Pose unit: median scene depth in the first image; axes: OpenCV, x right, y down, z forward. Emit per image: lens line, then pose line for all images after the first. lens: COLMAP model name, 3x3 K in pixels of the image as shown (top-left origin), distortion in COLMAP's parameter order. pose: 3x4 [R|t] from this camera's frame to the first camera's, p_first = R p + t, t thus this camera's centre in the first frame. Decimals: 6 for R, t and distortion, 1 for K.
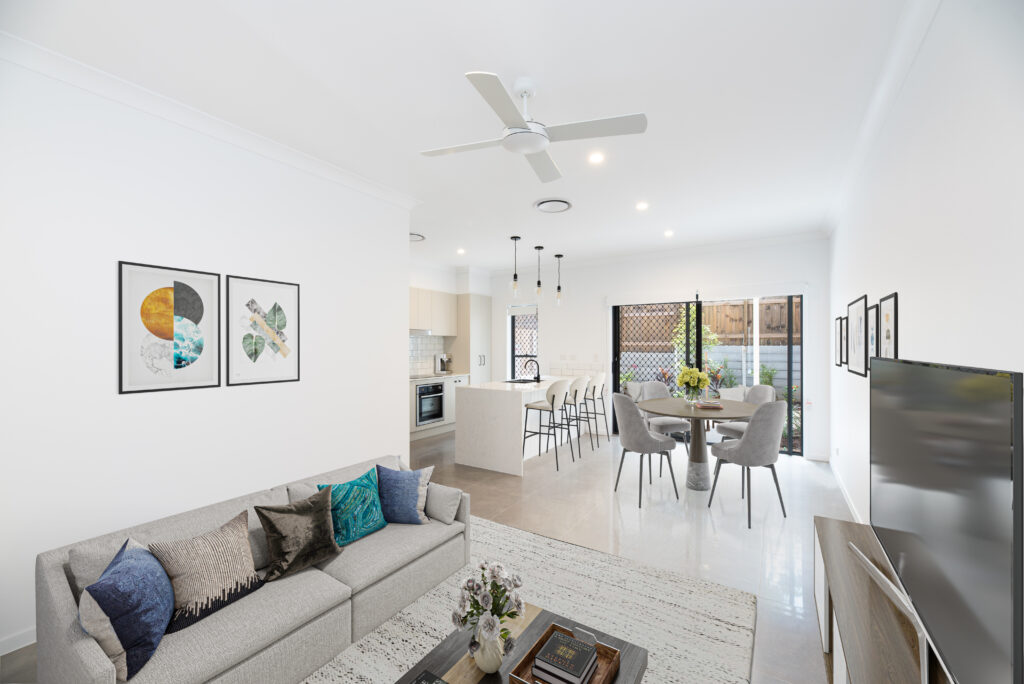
lens RADIAL K [[409.3, 0, 510.8], [0, 409.3, 342.2], [0, 0, 1]] dist [-0.001395, -0.000061]
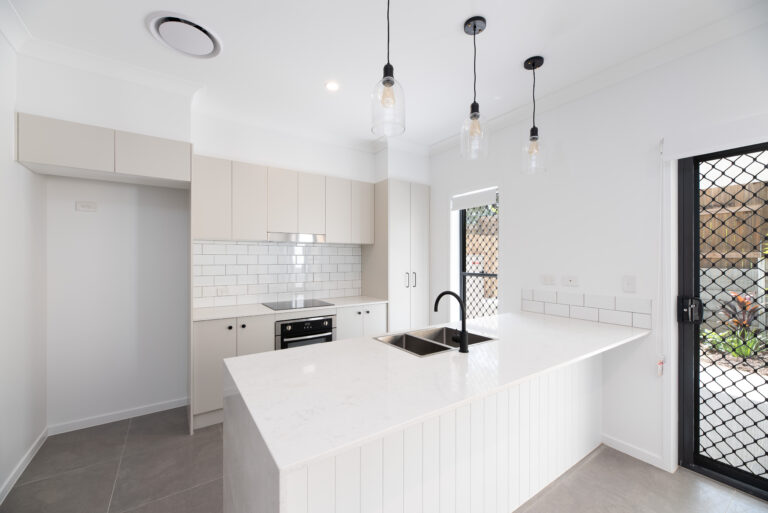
lens RADIAL K [[307.0, 0, 380.3], [0, 307.0, 259.4], [0, 0, 1]] dist [-0.001395, -0.000061]
pose [[0.913569, 0.000473, -0.406684, 0.134959], [0.003271, 0.999958, 0.008511, 0.010270], [0.406671, -0.009106, 0.913529, 0.825176]]
